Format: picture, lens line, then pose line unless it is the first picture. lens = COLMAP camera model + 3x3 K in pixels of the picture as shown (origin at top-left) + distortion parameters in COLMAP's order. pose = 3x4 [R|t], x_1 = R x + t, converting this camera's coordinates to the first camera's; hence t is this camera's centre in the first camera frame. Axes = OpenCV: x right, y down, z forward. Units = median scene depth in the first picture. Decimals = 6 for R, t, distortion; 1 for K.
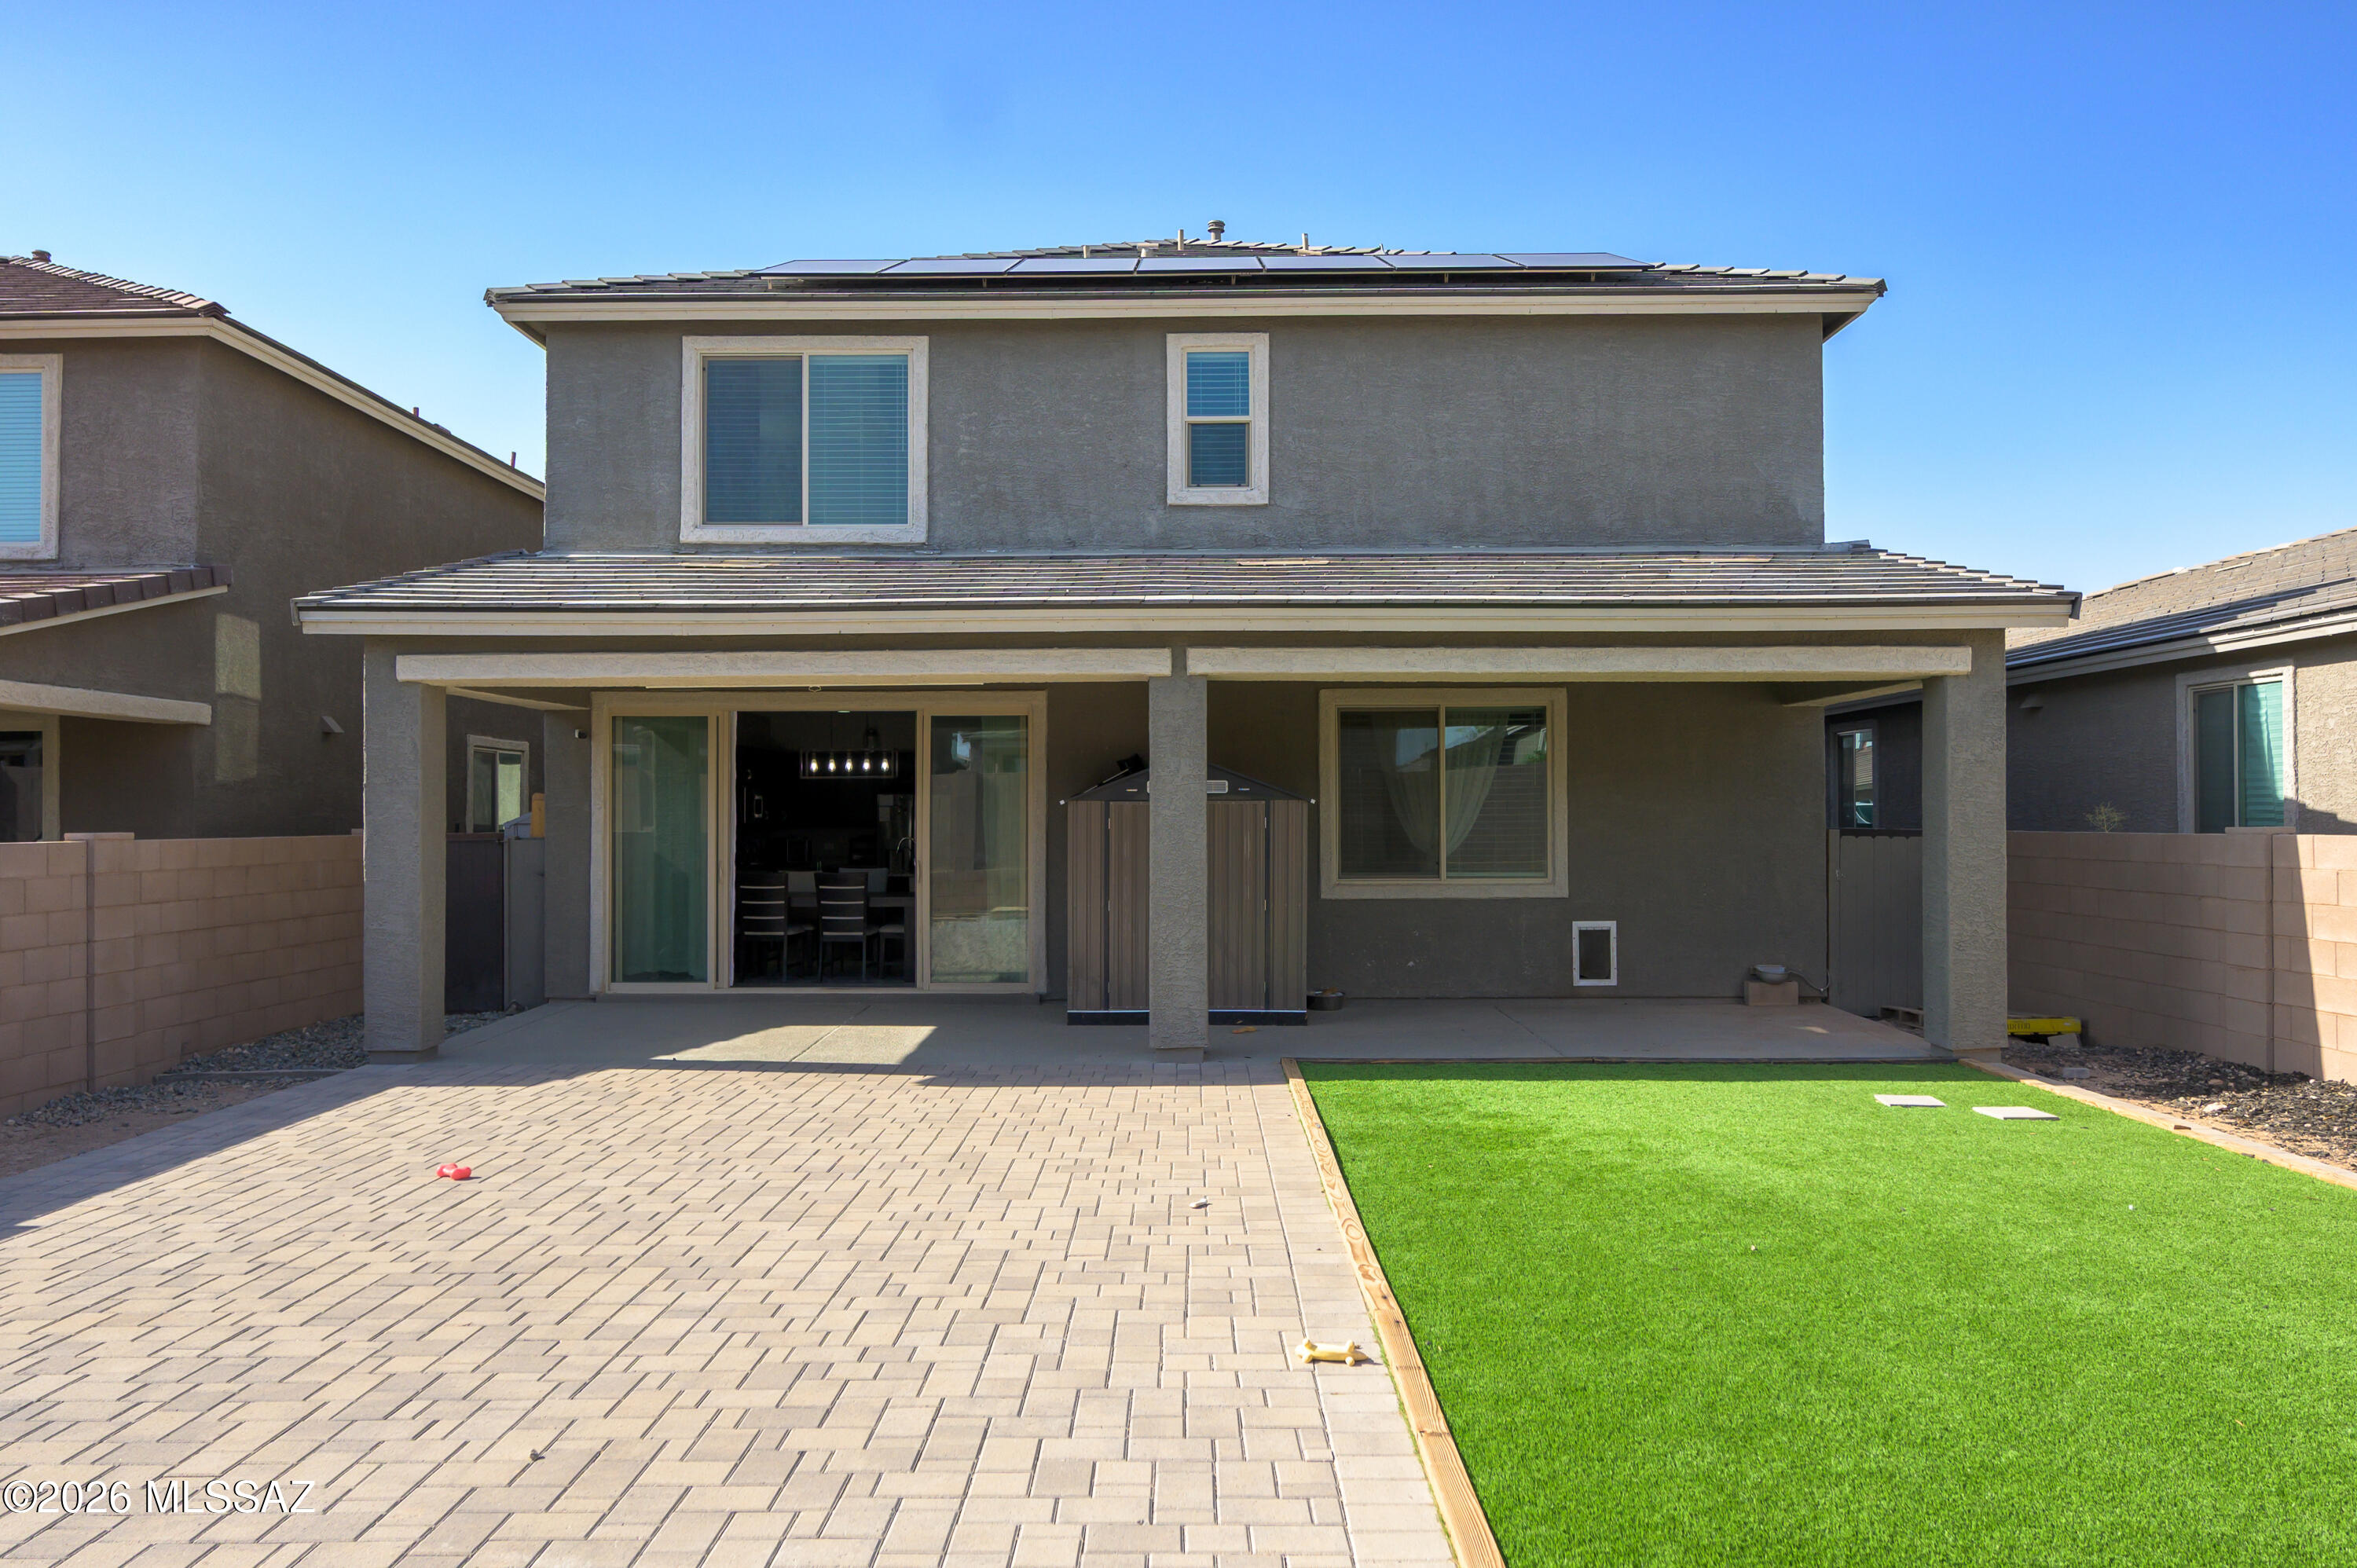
lens RADIAL K [[1651.3, 0, 1178.5], [0, 1651.3, 784.0], [0, 0, 1]] dist [-0.000365, 0.000393]
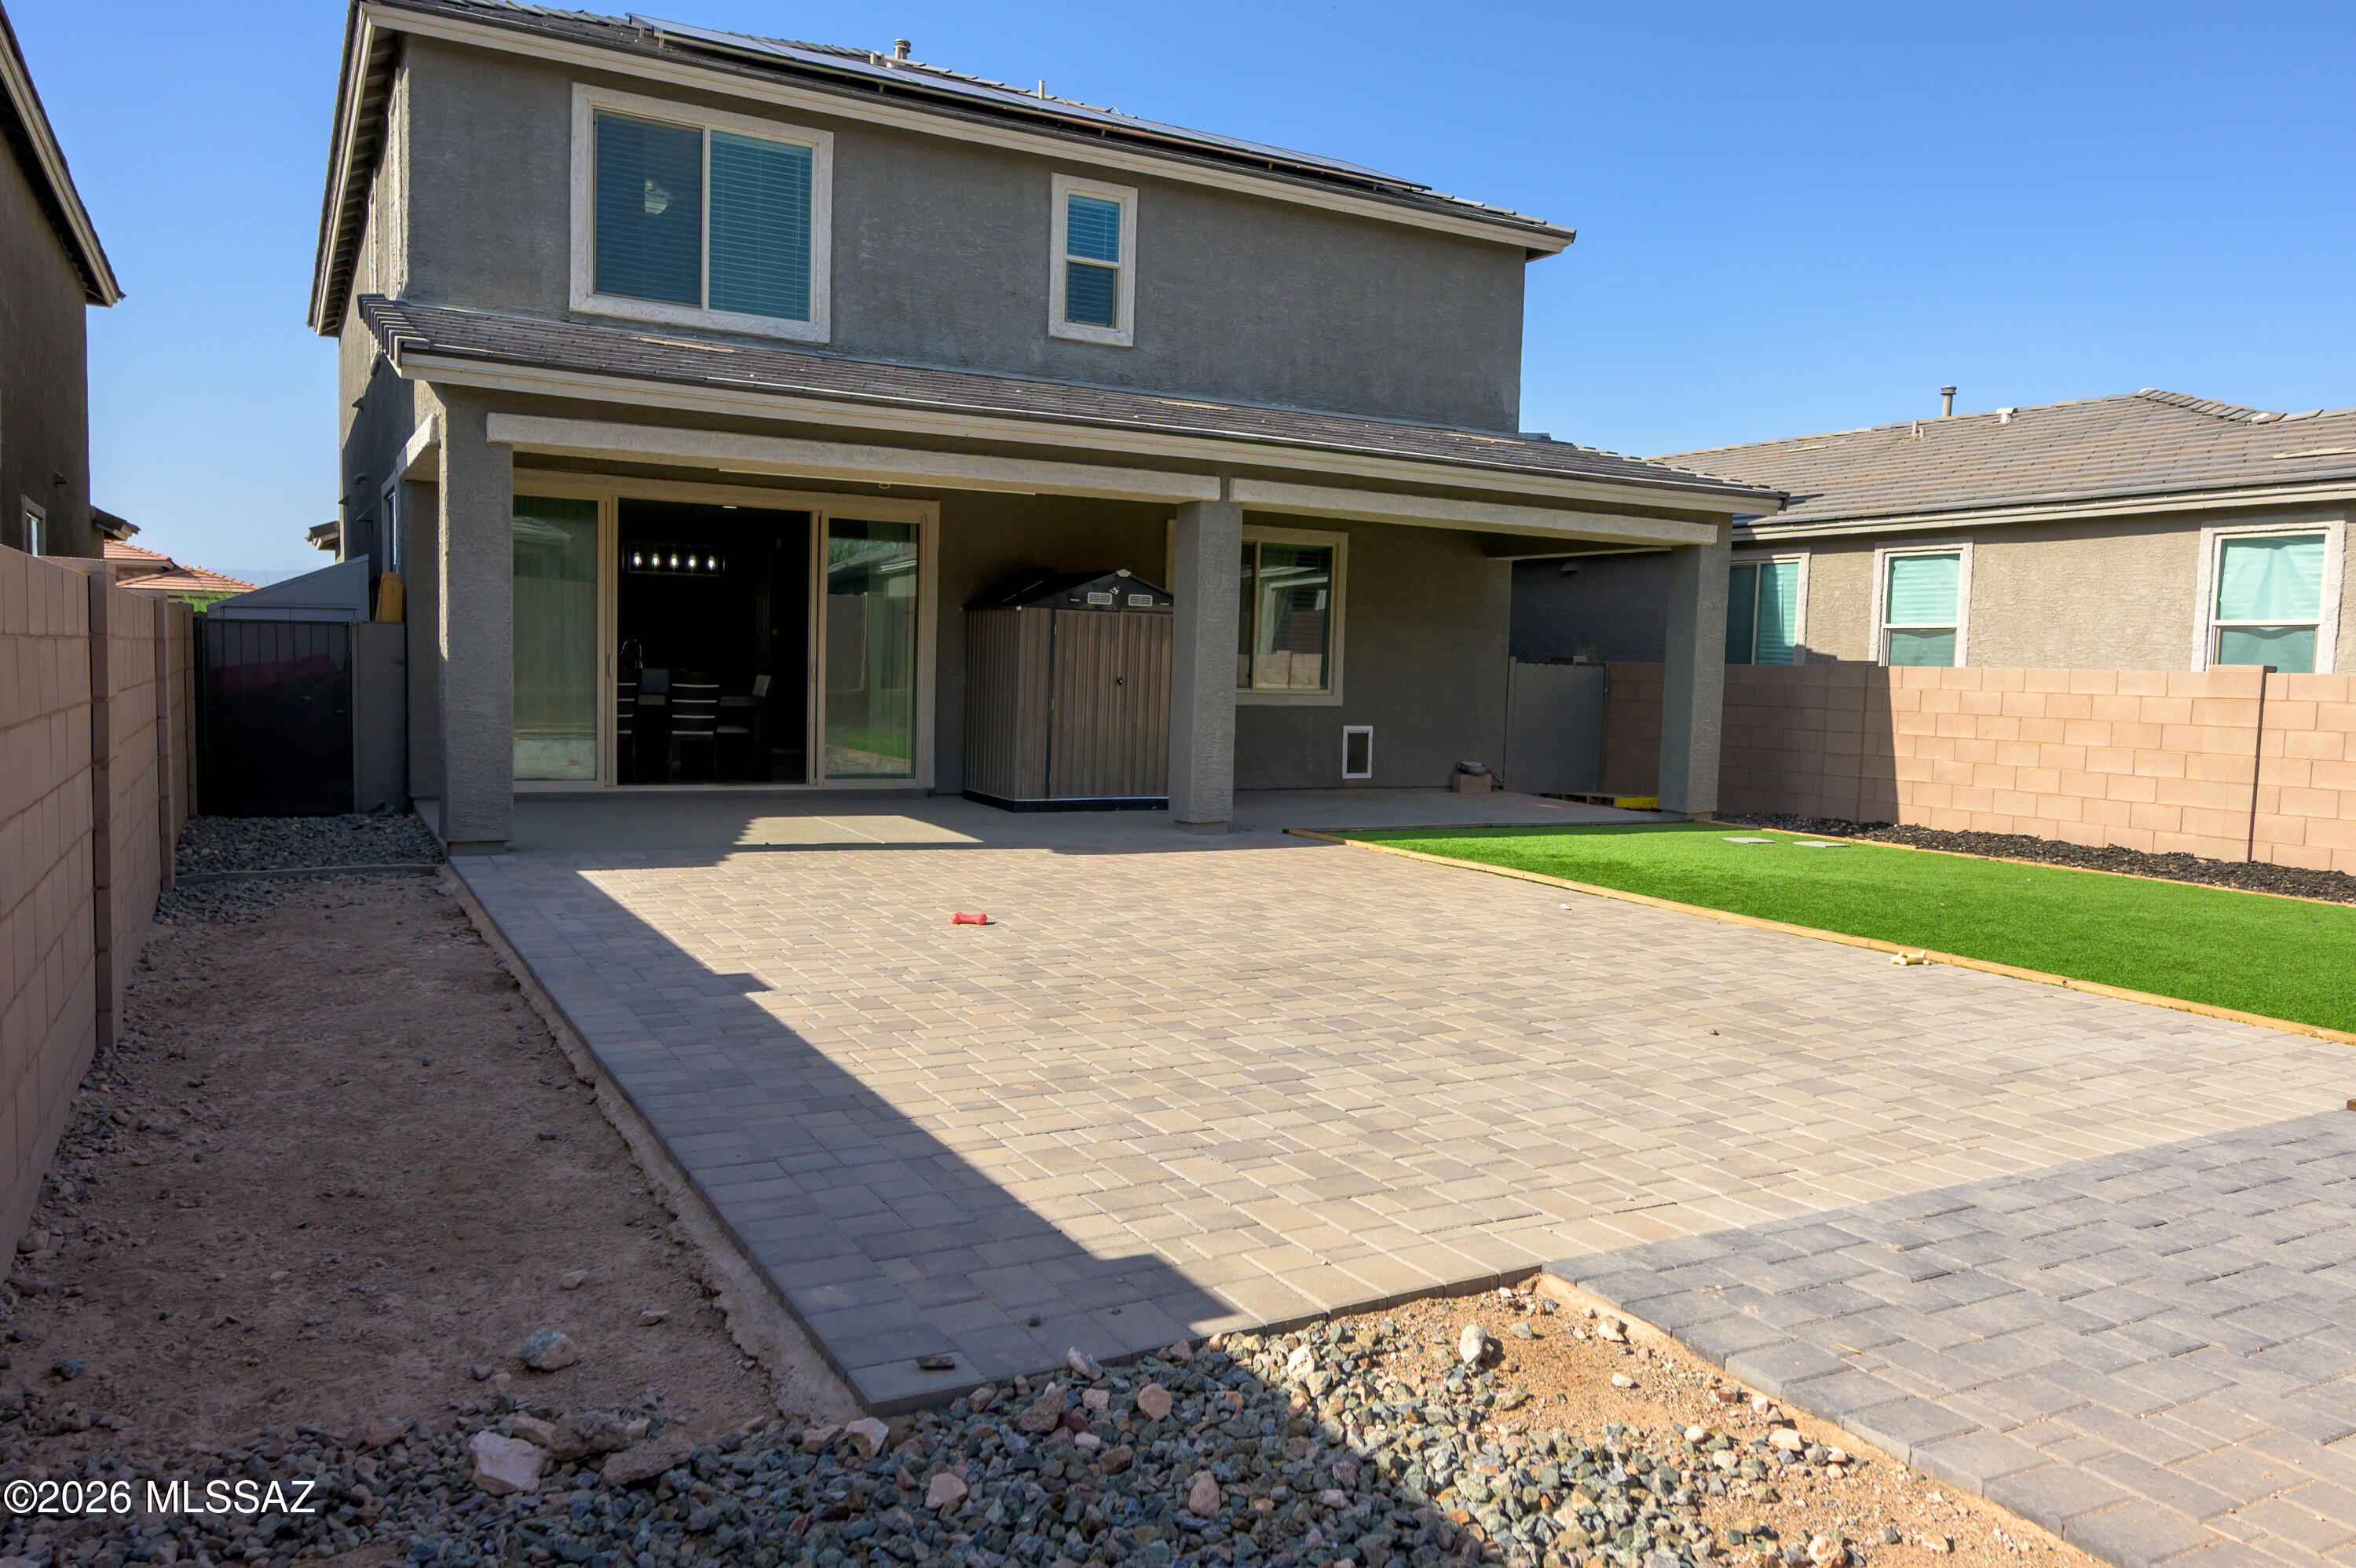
lens RADIAL K [[1650.6, 0, 1178.0], [0, 1650.6, 784.0], [0, 0, 1]] dist [-0.000365, 0.000393]
pose [[0.869894, -0.006393, 0.493197, -0.465854], [-0.041589, 0.995404, 0.086257, 0.025465], [-0.491482, -0.095546, 0.865631, -0.001091]]
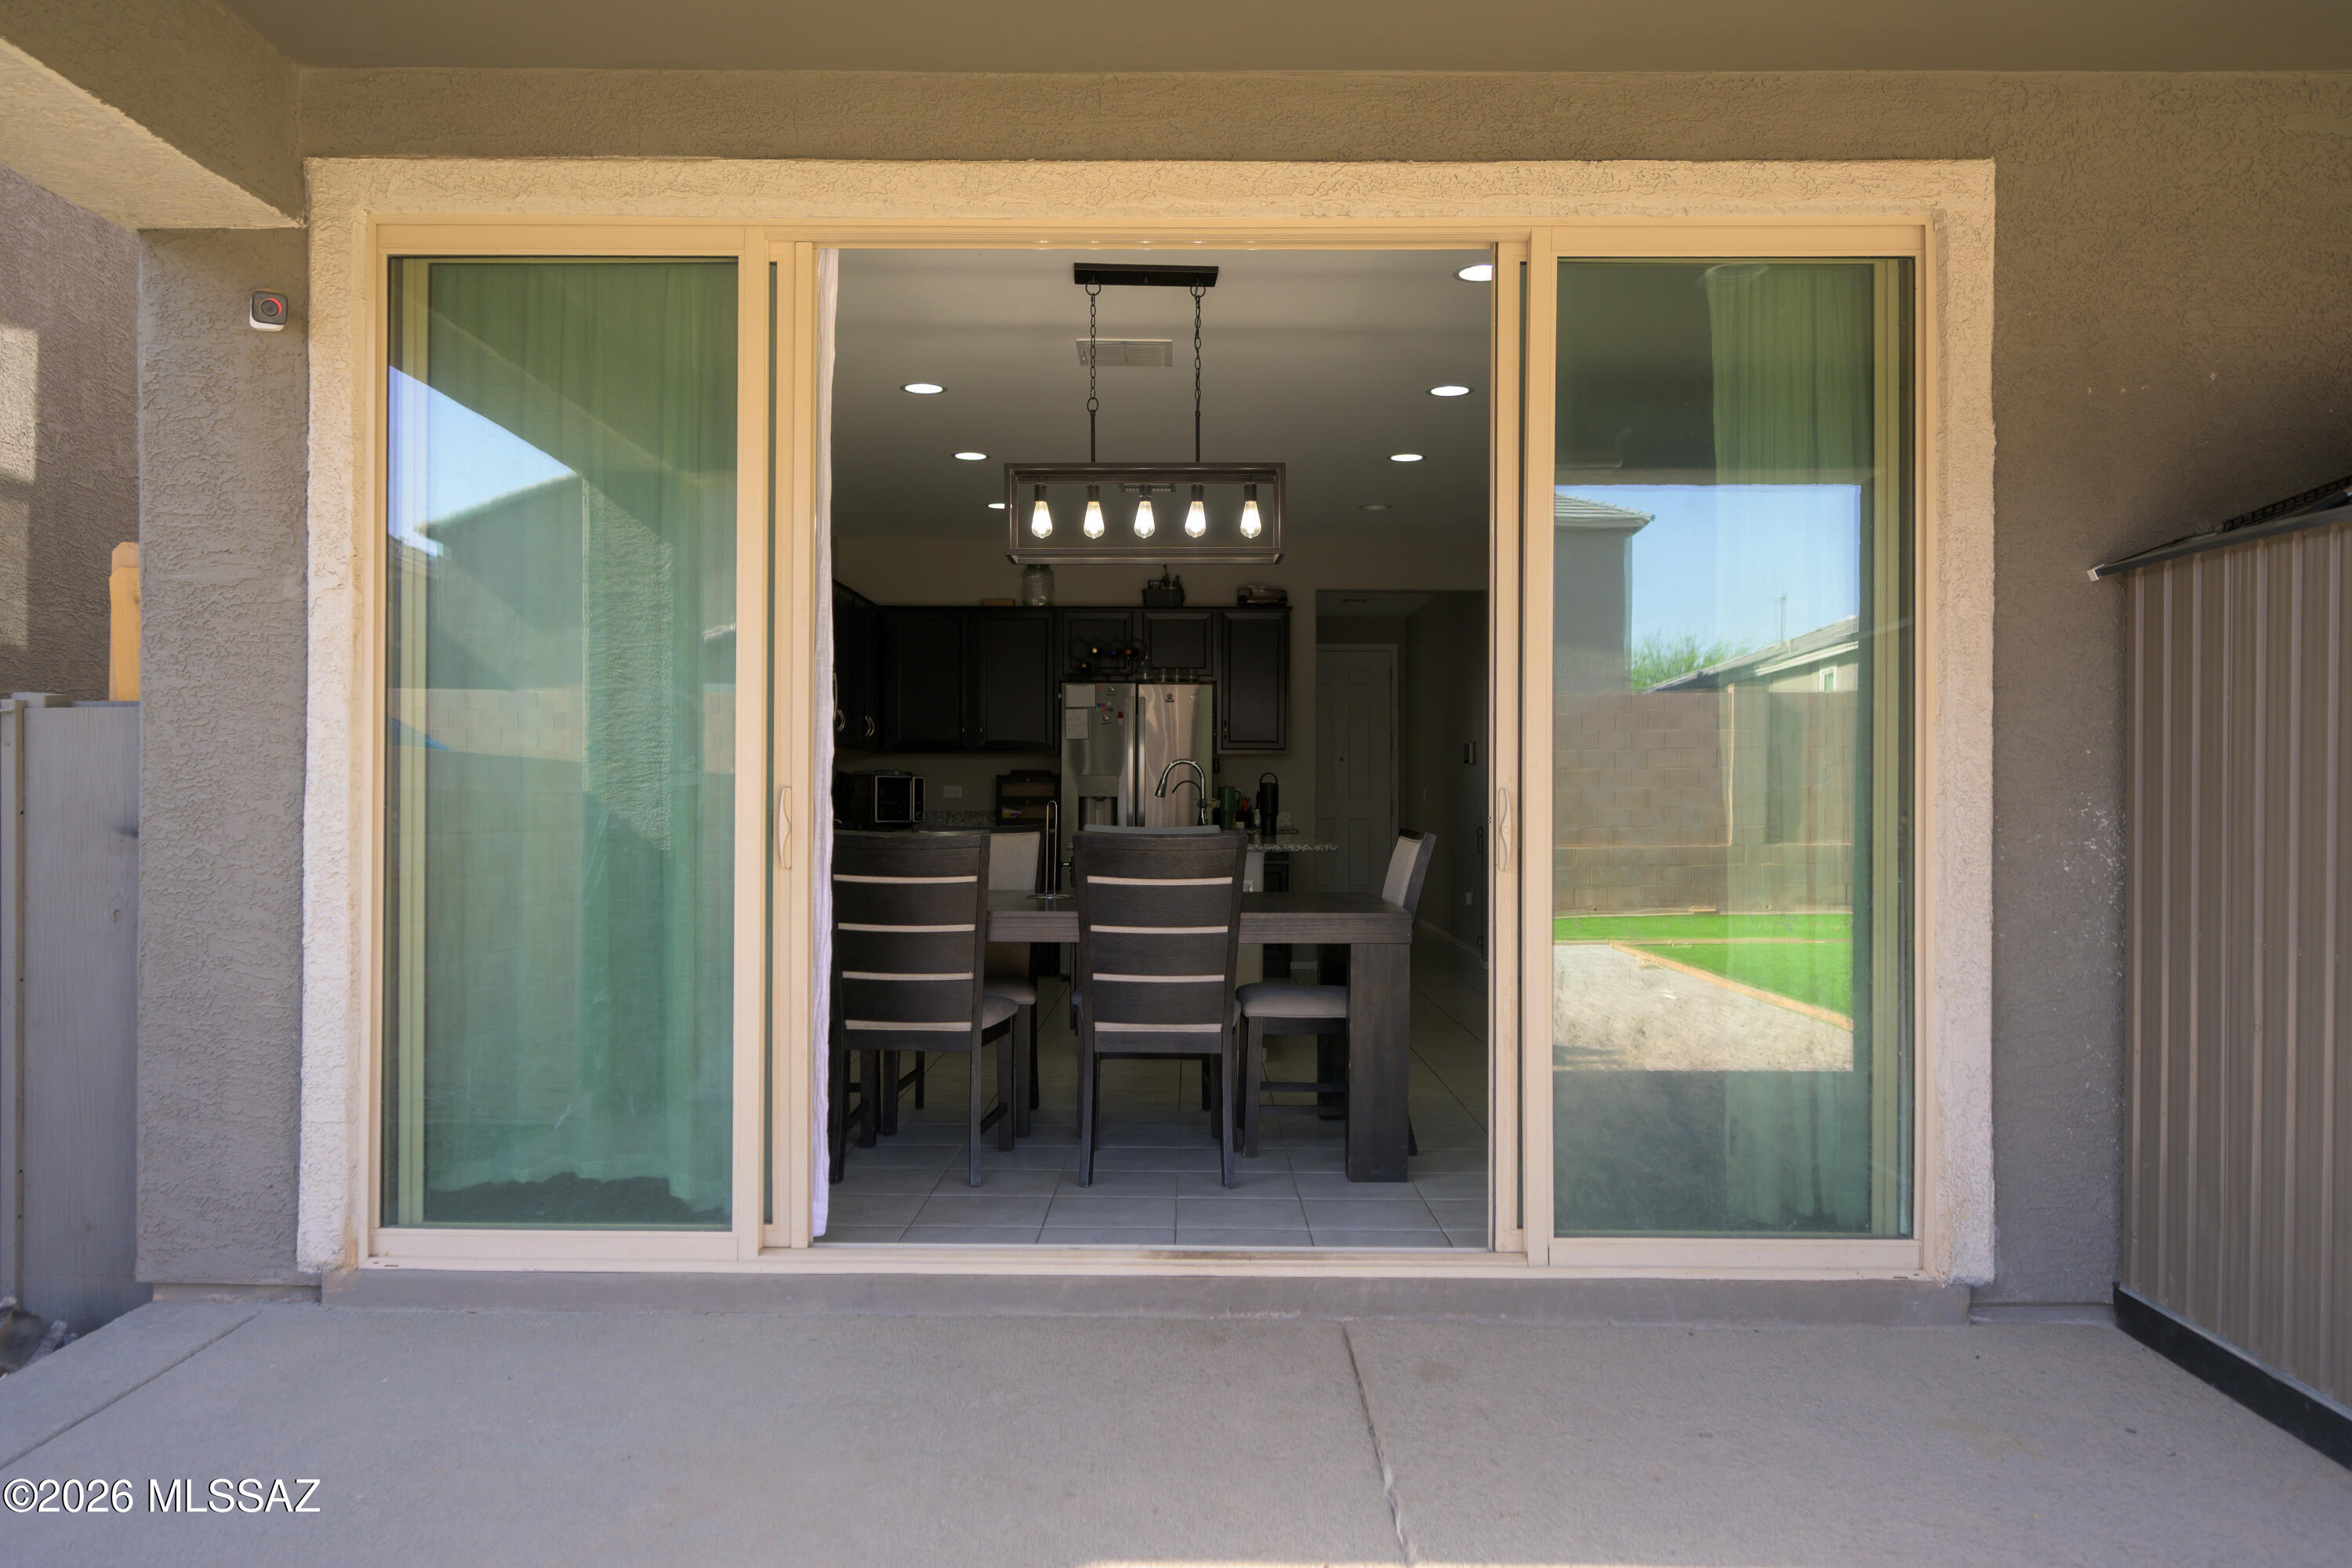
lens RADIAL K [[1626.3, 0, 1176.0], [0, 1626.3, 815.9], [0, 0, 1]] dist [-0.002273, -0.076454]
pose [[0.999968, 0.007513, -0.002811, -0.211666], [-0.007429, 0.999567, 0.028484, 0.044017], [0.003024, -0.028462, 0.999590, 0.733565]]
